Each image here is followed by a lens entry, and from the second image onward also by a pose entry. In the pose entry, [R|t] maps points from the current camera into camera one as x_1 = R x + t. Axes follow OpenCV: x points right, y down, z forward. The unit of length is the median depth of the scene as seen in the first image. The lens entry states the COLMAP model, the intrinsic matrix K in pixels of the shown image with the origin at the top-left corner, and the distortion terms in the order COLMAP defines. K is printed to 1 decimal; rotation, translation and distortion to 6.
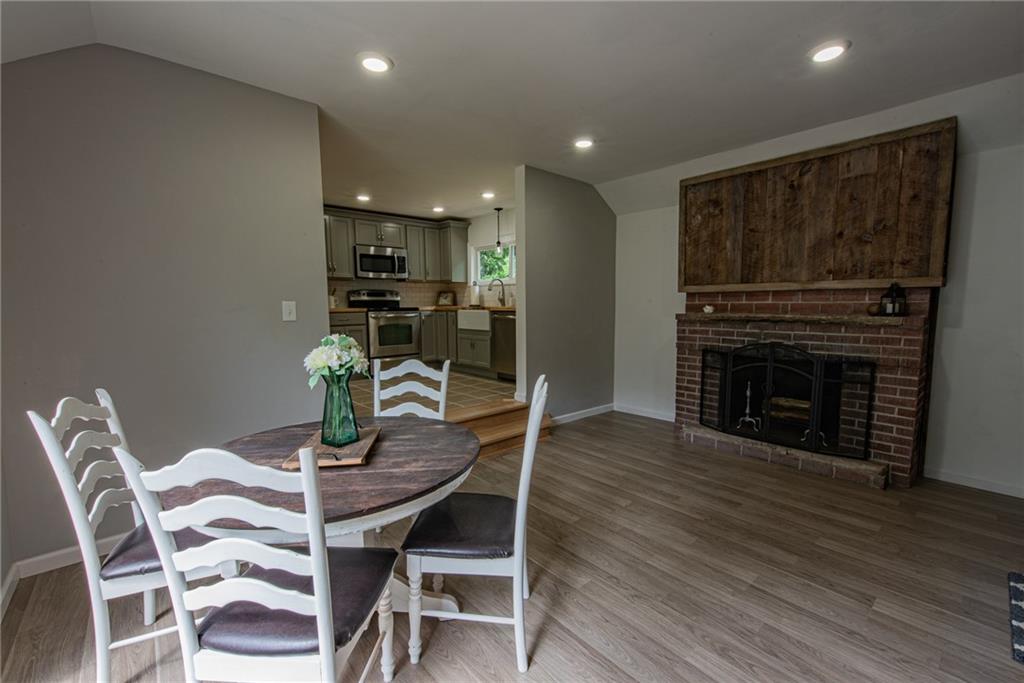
lens RADIAL K [[427.6, 0, 512.0], [0, 427.6, 341.5], [0, 0, 1]] dist [0.009305, -0.000080]
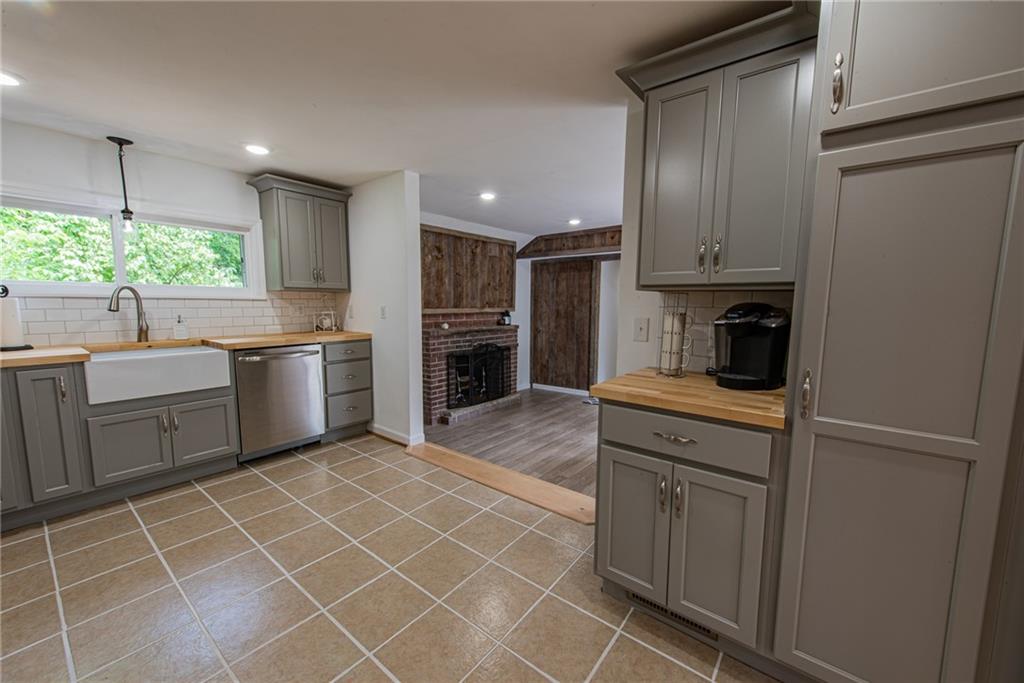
lens RADIAL K [[402.9, 0, 512.0], [0, 402.9, 341.5], [0, 0, 1]] dist [0.009676, -0.000217]
pose [[-0.172910, -0.098560, 0.979994, -0.619354], [0.078236, 0.990462, 0.113417, -0.112837], [-0.981825, 0.096282, -0.163550, 0.720294]]
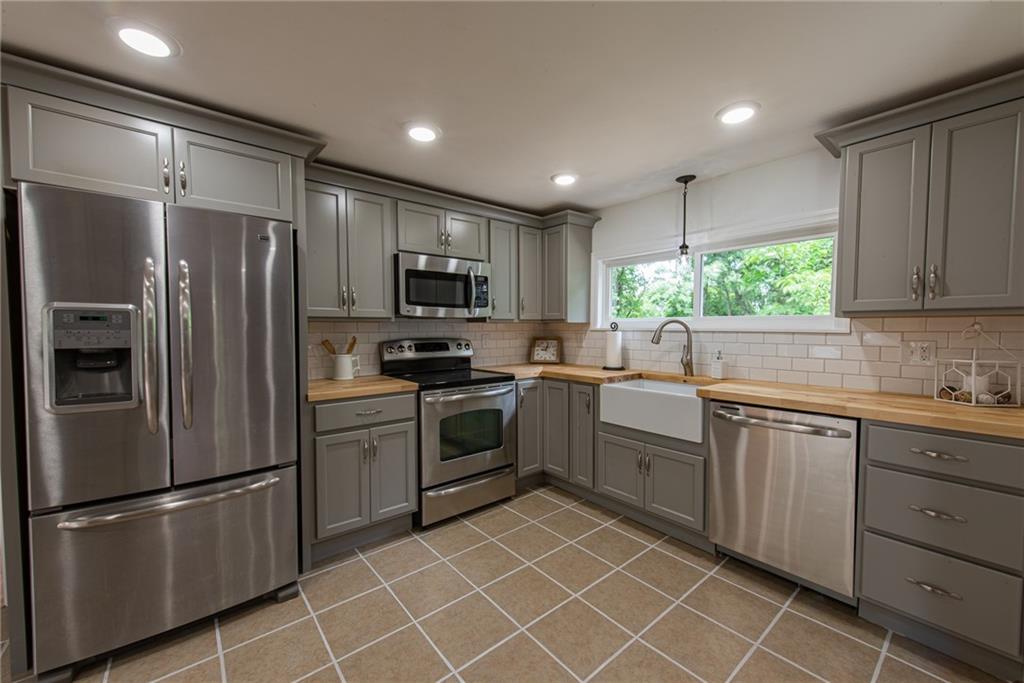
lens RADIAL K [[402.9, 0, 512.0], [0, 402.9, 341.5], [0, 0, 1]] dist [0.009676, -0.000217]
pose [[0.999112, 0.006441, -0.041637, -0.226613], [-0.008788, 0.998367, -0.056443, -0.102642], [0.041206, 0.056759, 0.997537, 0.581698]]
